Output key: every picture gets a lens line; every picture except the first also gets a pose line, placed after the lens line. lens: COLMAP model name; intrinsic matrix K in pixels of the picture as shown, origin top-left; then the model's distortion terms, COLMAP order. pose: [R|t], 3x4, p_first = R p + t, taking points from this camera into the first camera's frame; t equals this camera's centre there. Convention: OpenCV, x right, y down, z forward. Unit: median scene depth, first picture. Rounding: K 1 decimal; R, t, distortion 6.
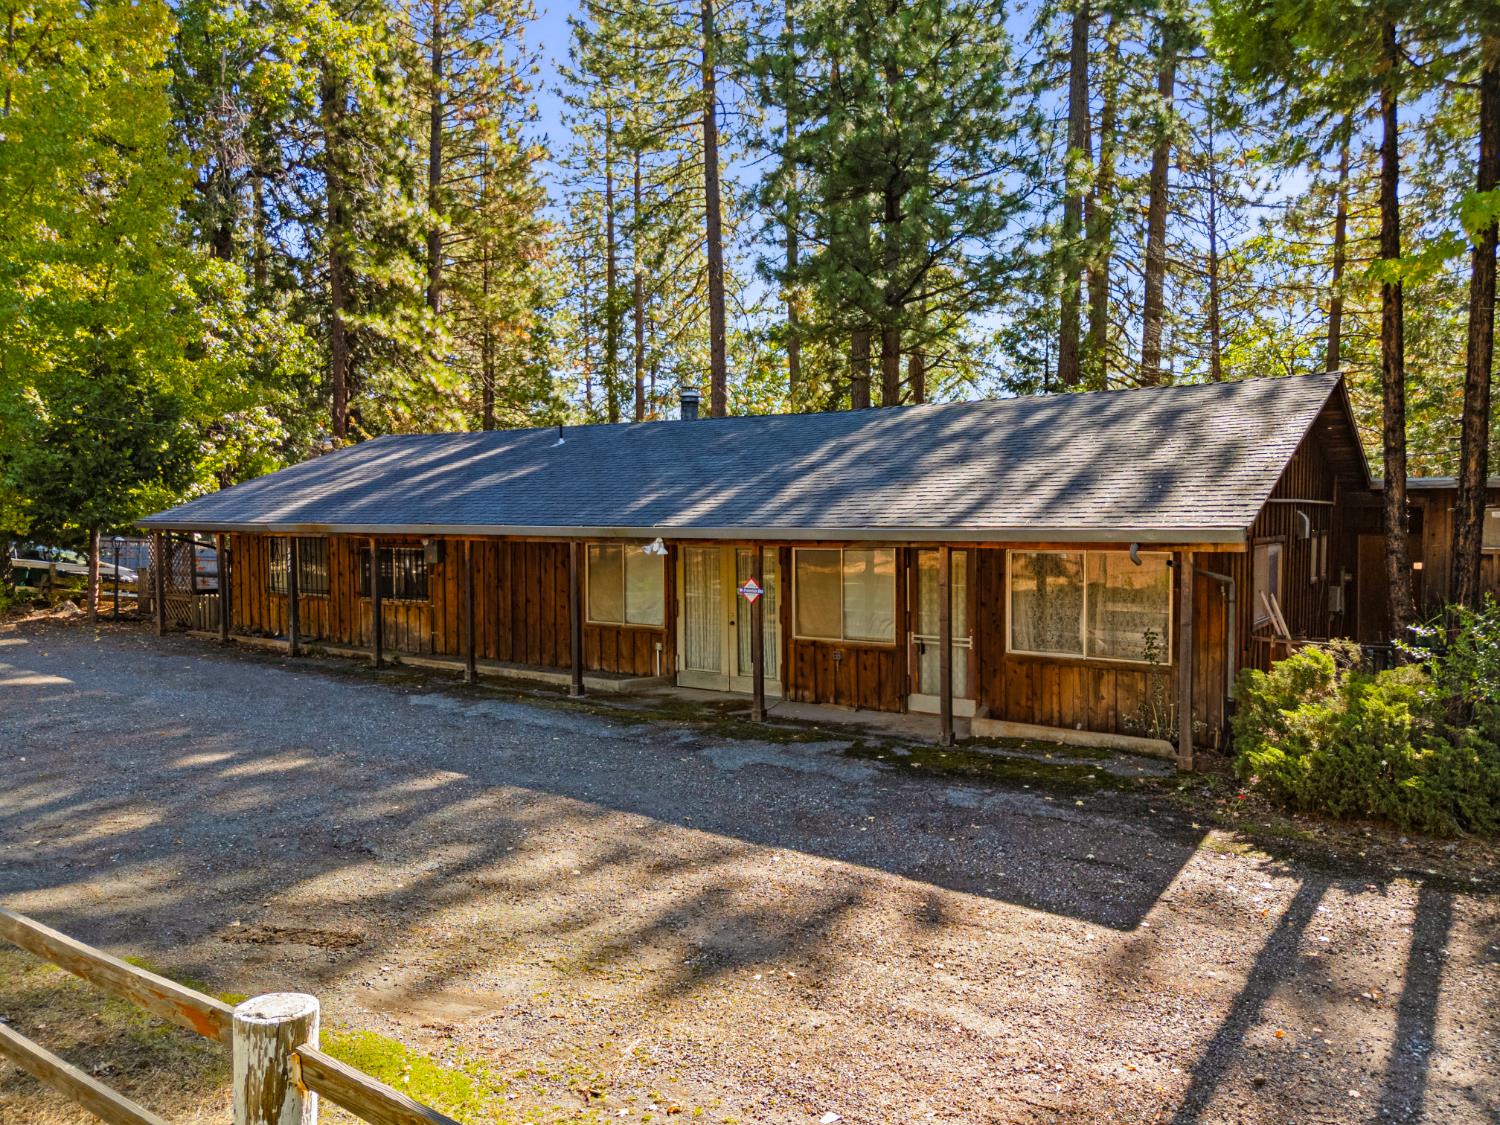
lens RADIAL K [[1164.3, 0, 757.0], [0, 1164.3, 577.3], [0, 0, 1]] dist [0.098668, -0.004310]
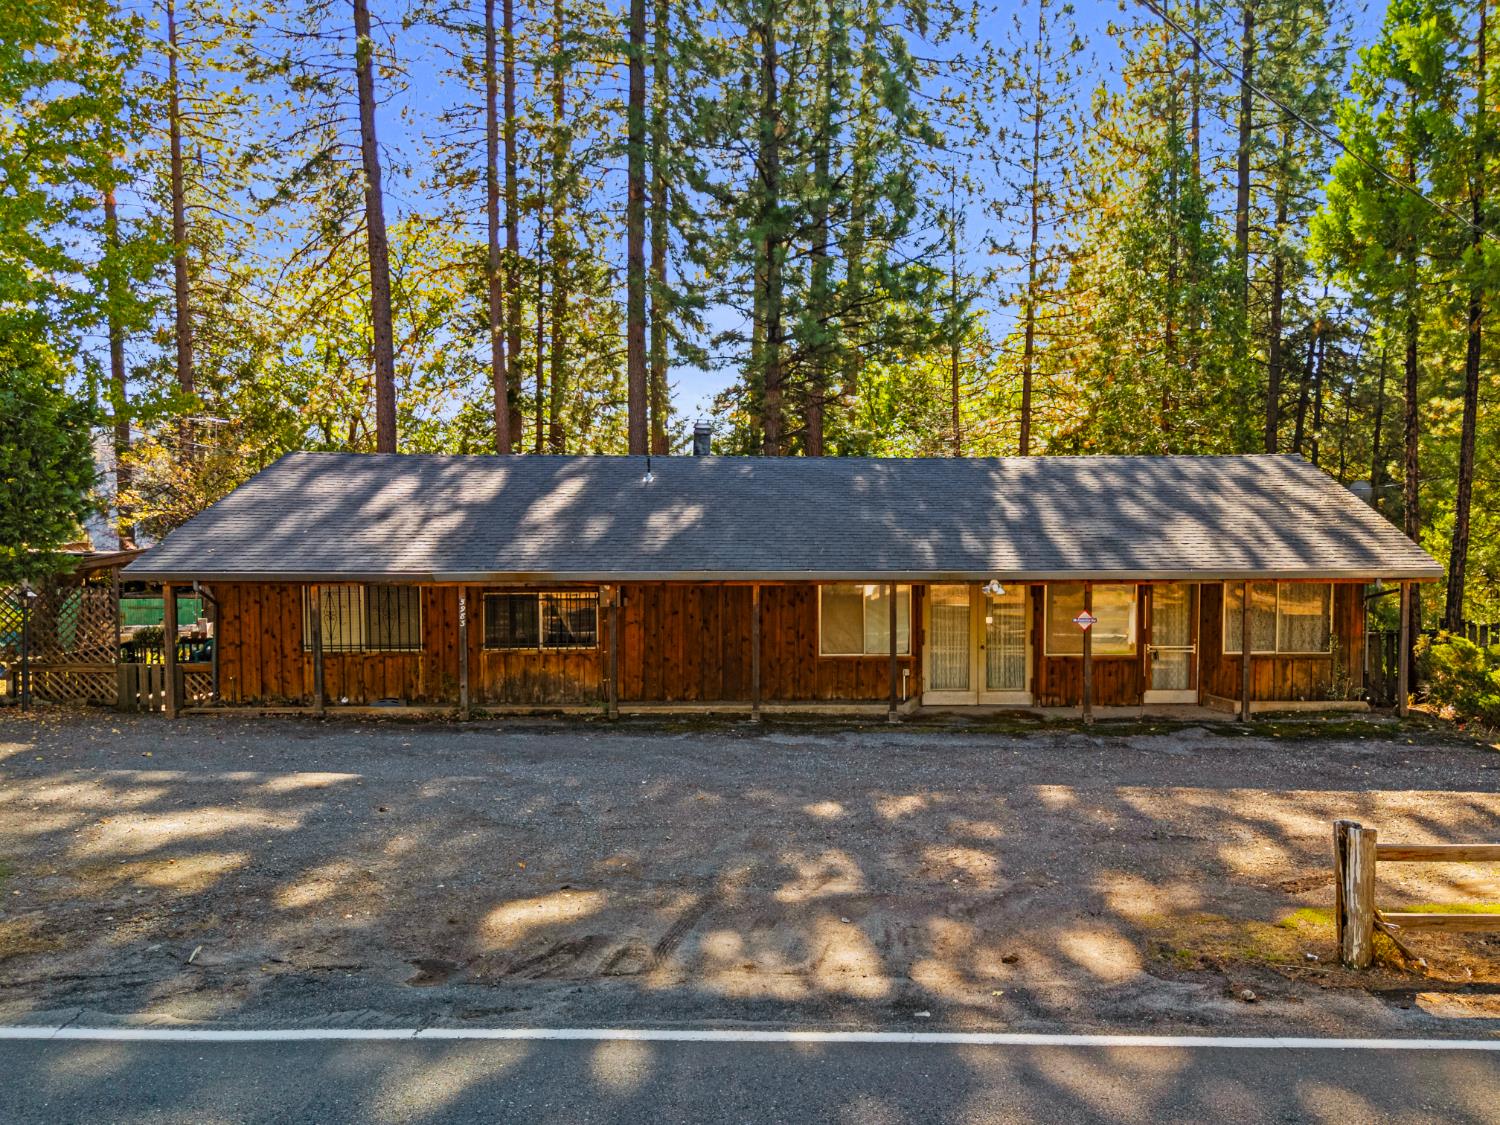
lens RADIAL K [[1164.3, 0, 757.0], [0, 1164.3, 577.3], [0, 0, 1]] dist [0.098668, -0.004310]
pose [[0.803019, -0.034318, 0.594964, -1.025195], [0.037164, 0.999281, 0.007479, -0.057103], [-0.594793, 0.016106, 0.803717, 0.160799]]
